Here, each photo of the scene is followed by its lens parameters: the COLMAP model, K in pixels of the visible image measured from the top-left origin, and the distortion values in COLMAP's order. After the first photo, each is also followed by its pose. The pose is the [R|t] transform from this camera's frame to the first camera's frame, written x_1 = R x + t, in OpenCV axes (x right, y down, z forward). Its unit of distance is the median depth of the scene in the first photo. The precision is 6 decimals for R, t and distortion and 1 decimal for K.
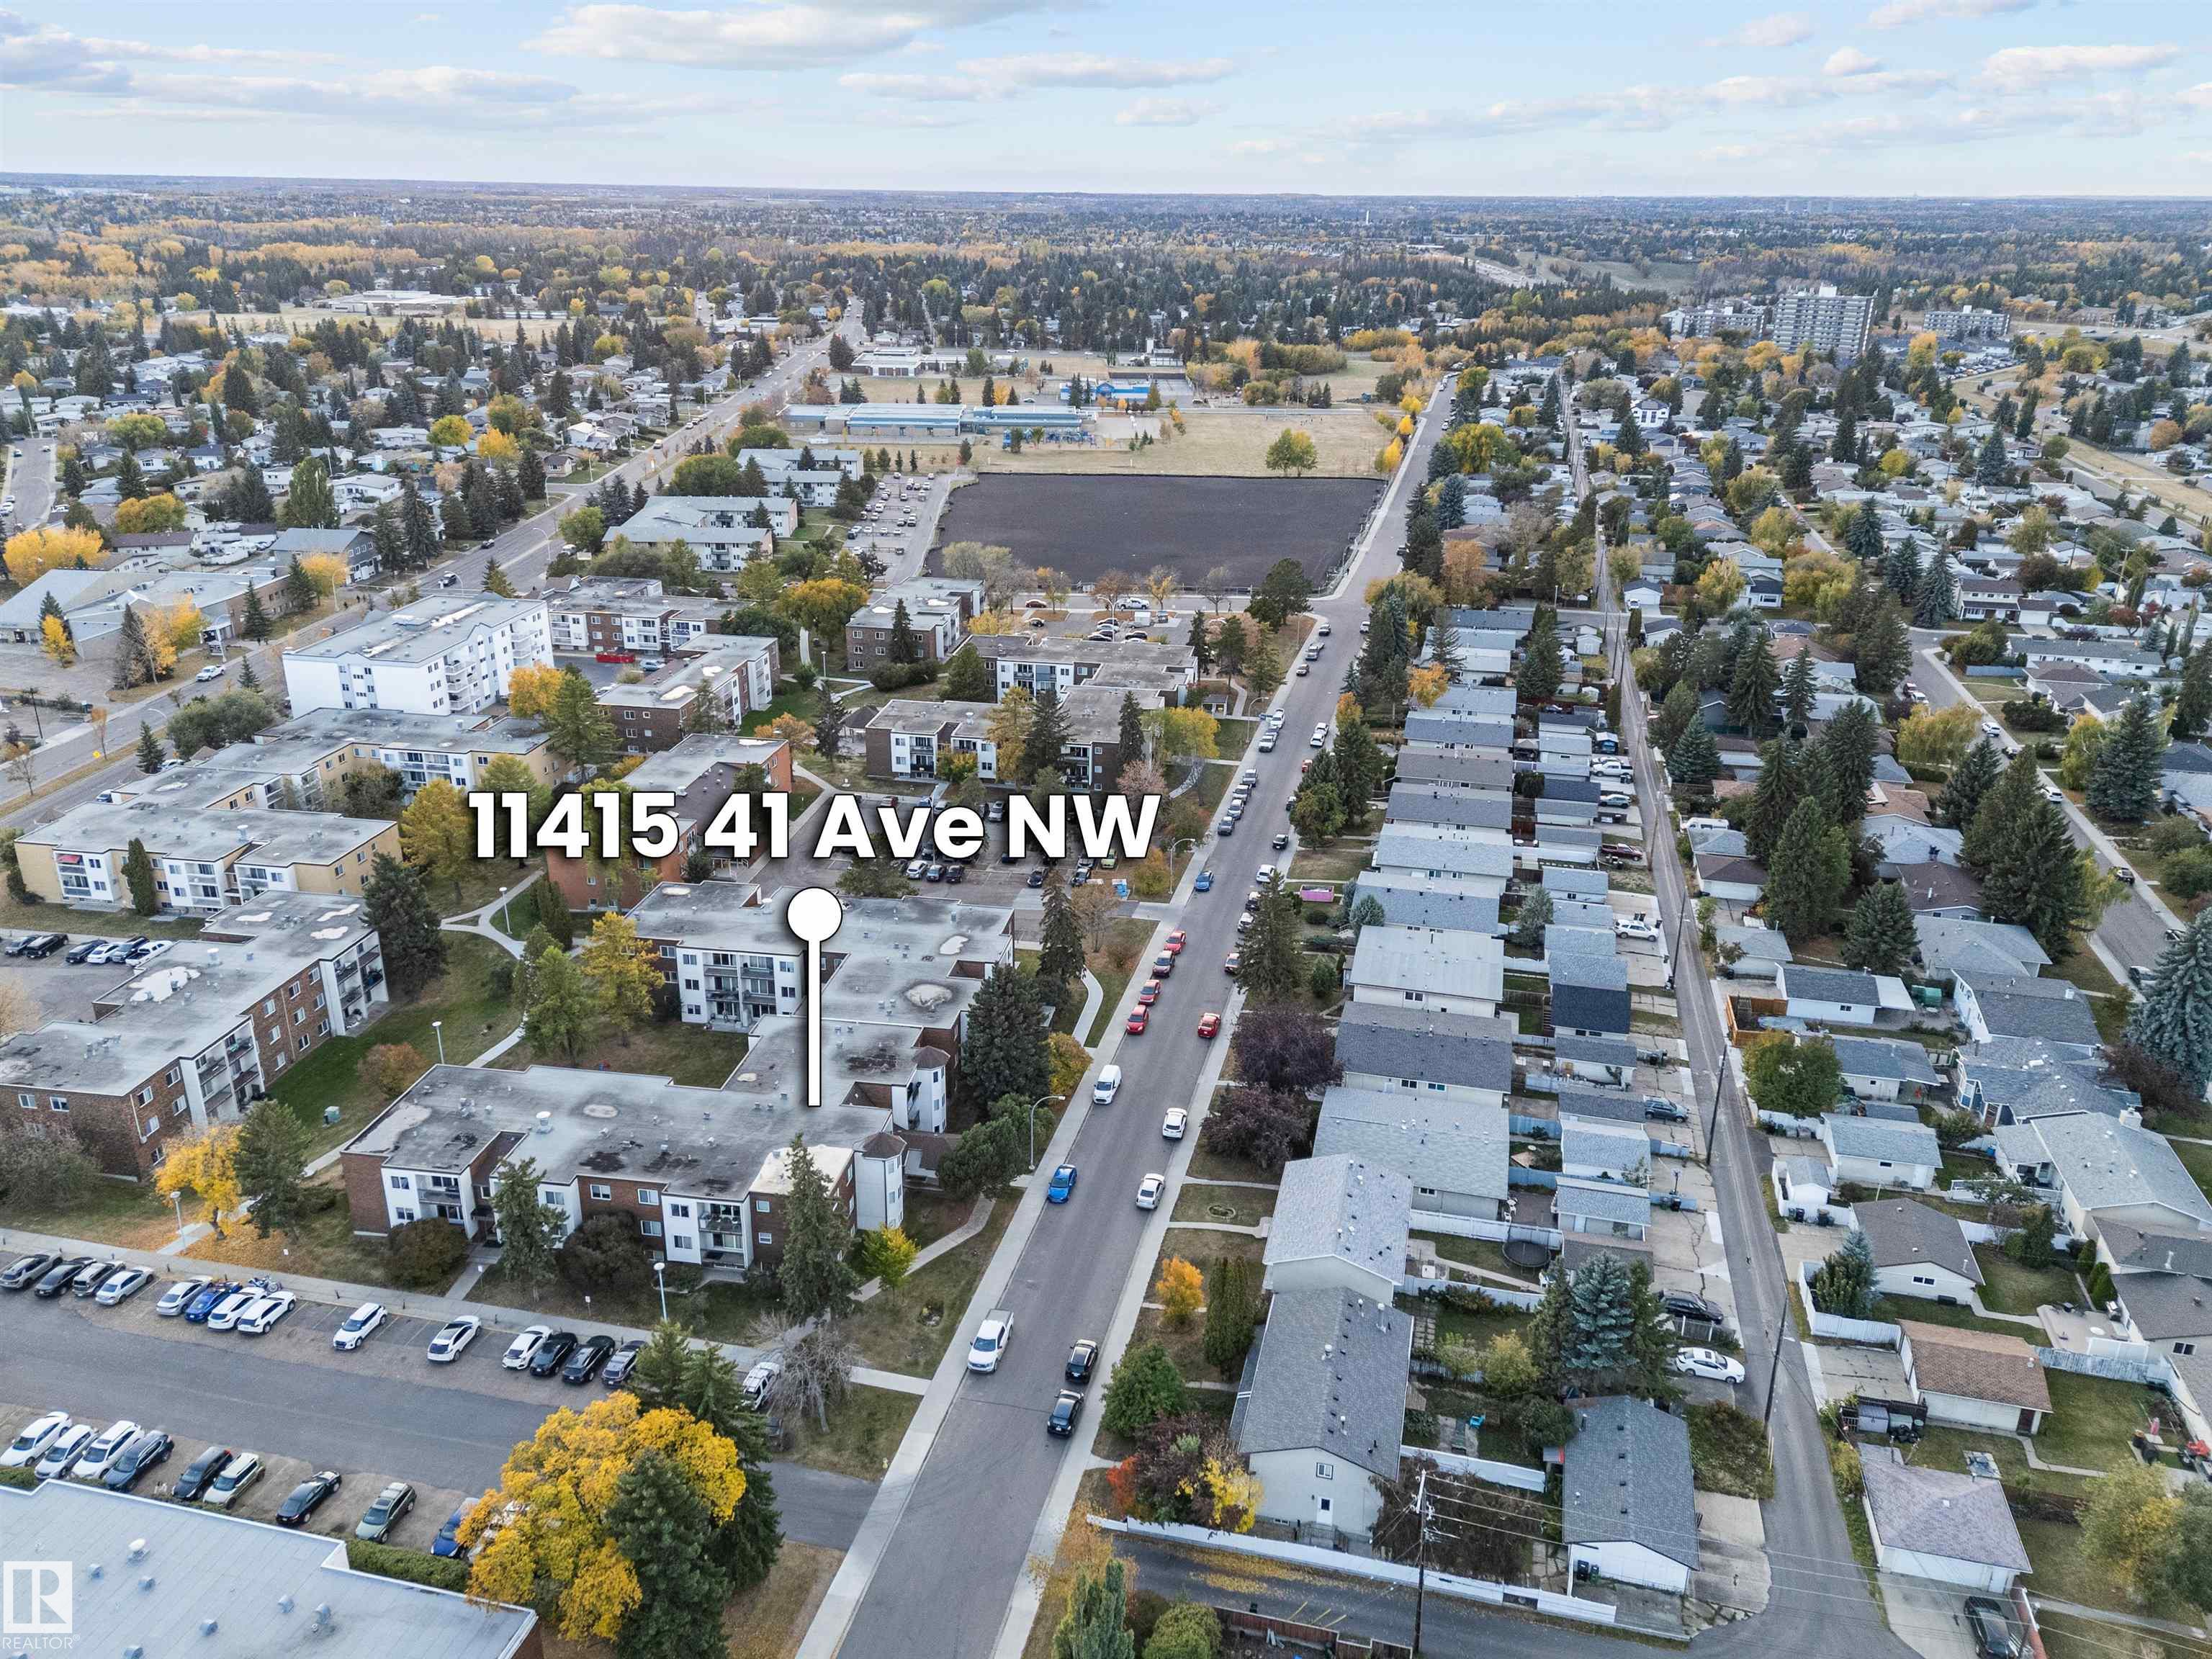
lens RADIAL K [[1611.5, 0, 1106.0], [0, 1611.5, 829.5], [0, 0, 1]] dist [0.100709, -0.103802]
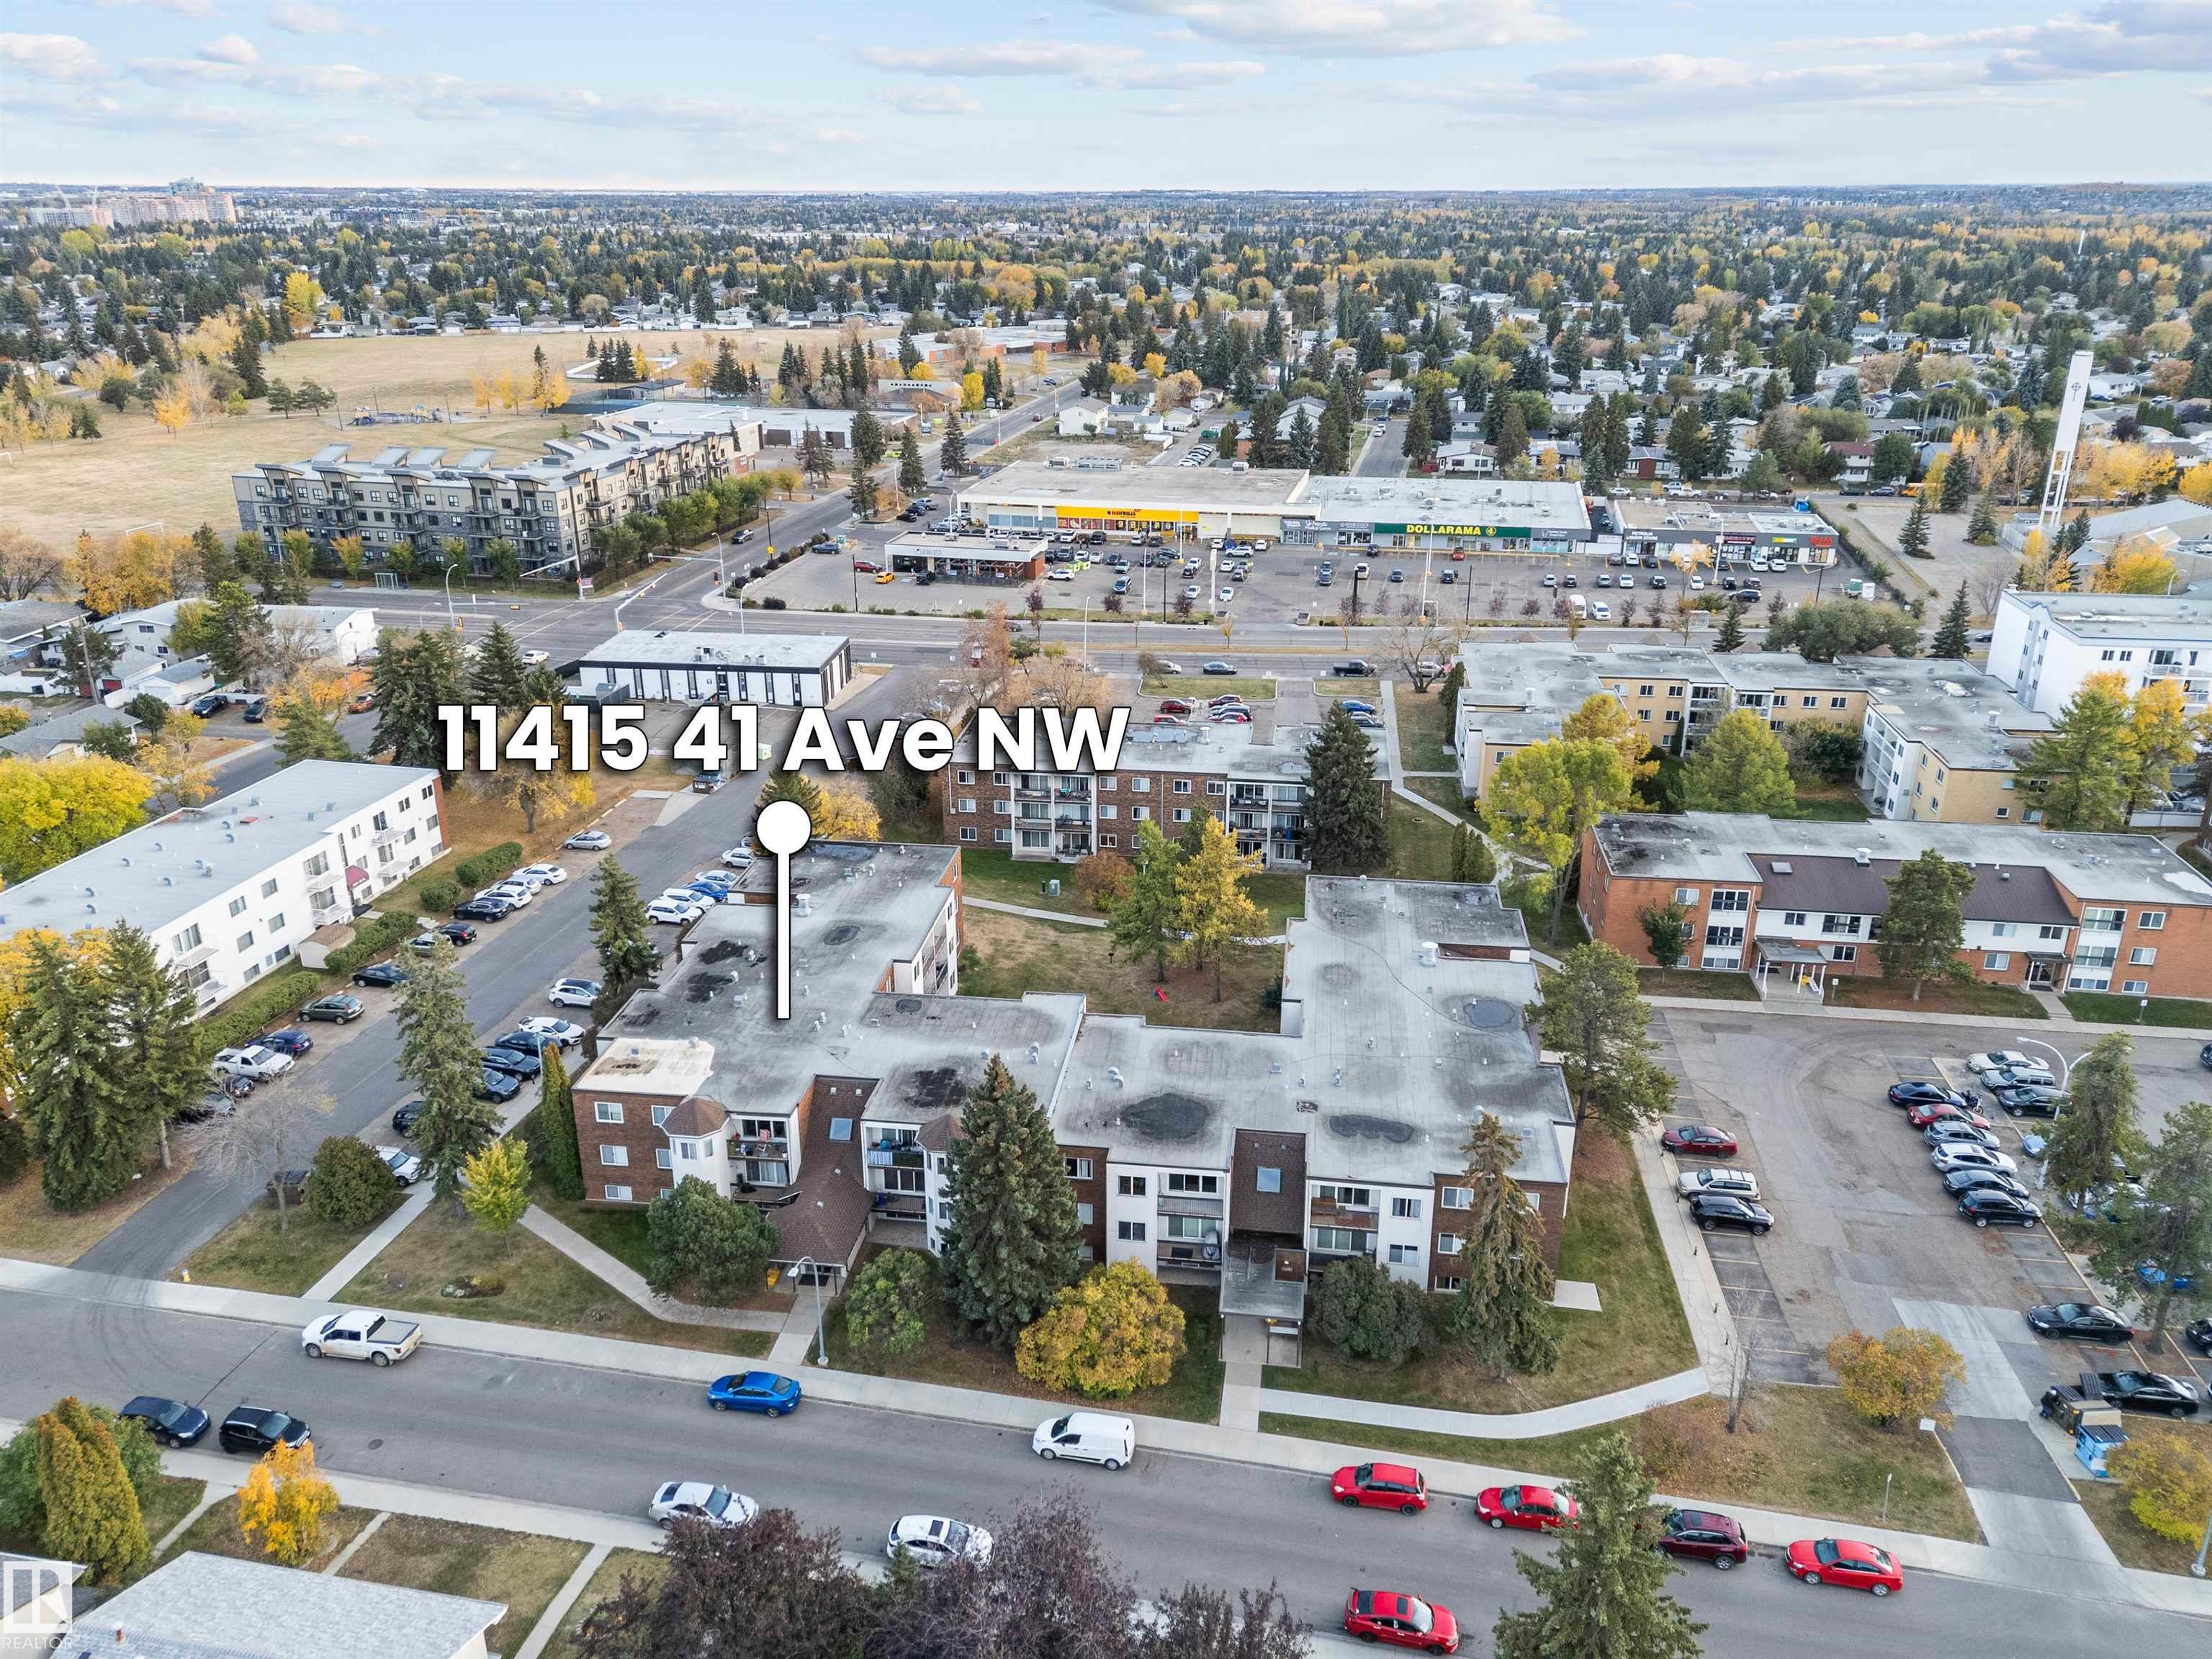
lens RADIAL K [[1625.0, 0, 1106.0], [0, 1625.0, 829.5], [0, 0, 1]] dist [0.095102, -0.106293]
pose [[0.026487, 0.348964, -0.936762, 0.367585], [-0.359979, 0.877552, 0.316729, -0.151506], [0.932584, 0.328826, 0.148864, 0.781729]]
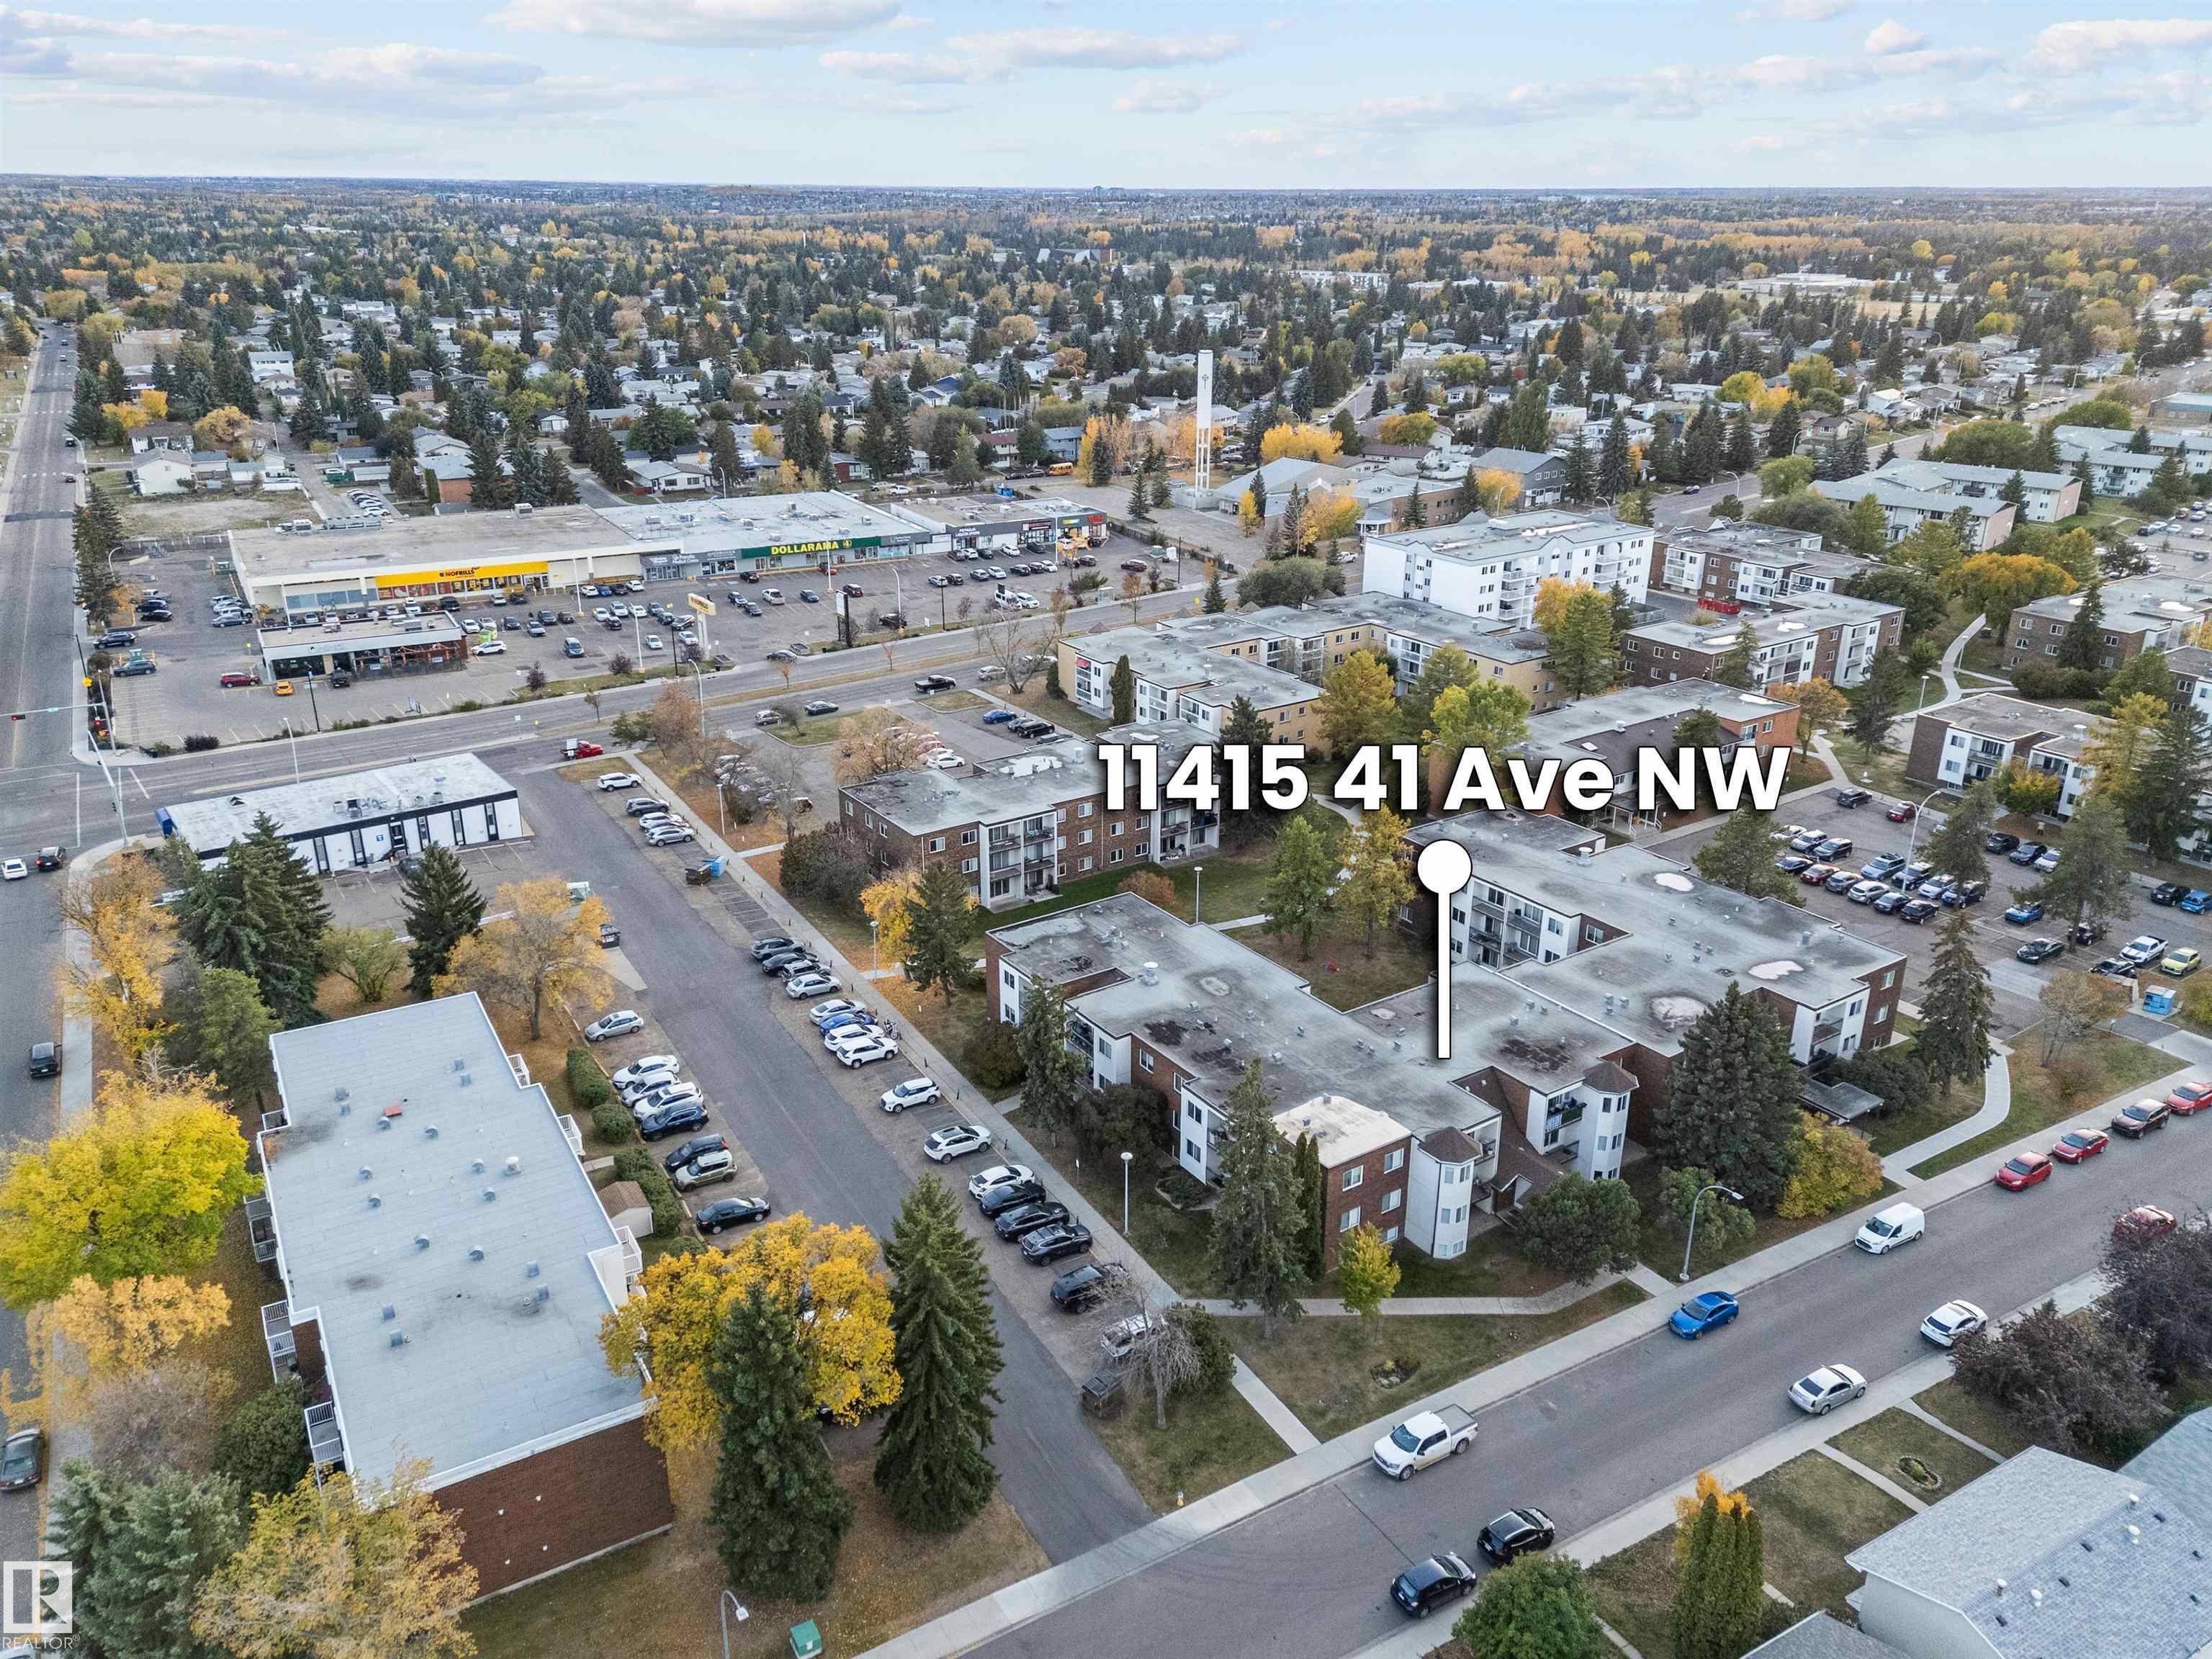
lens RADIAL K [[1625.0, 0, 1106.0], [0, 1625.0, 829.5], [0, 0, 1]] dist [0.095102, -0.106293]
pose [[0.692275, 0.254444, -0.675287, 0.173441], [-0.258937, 0.961045, 0.096665, 0.017592], [0.673577, 0.107938, 0.731193, 0.247514]]
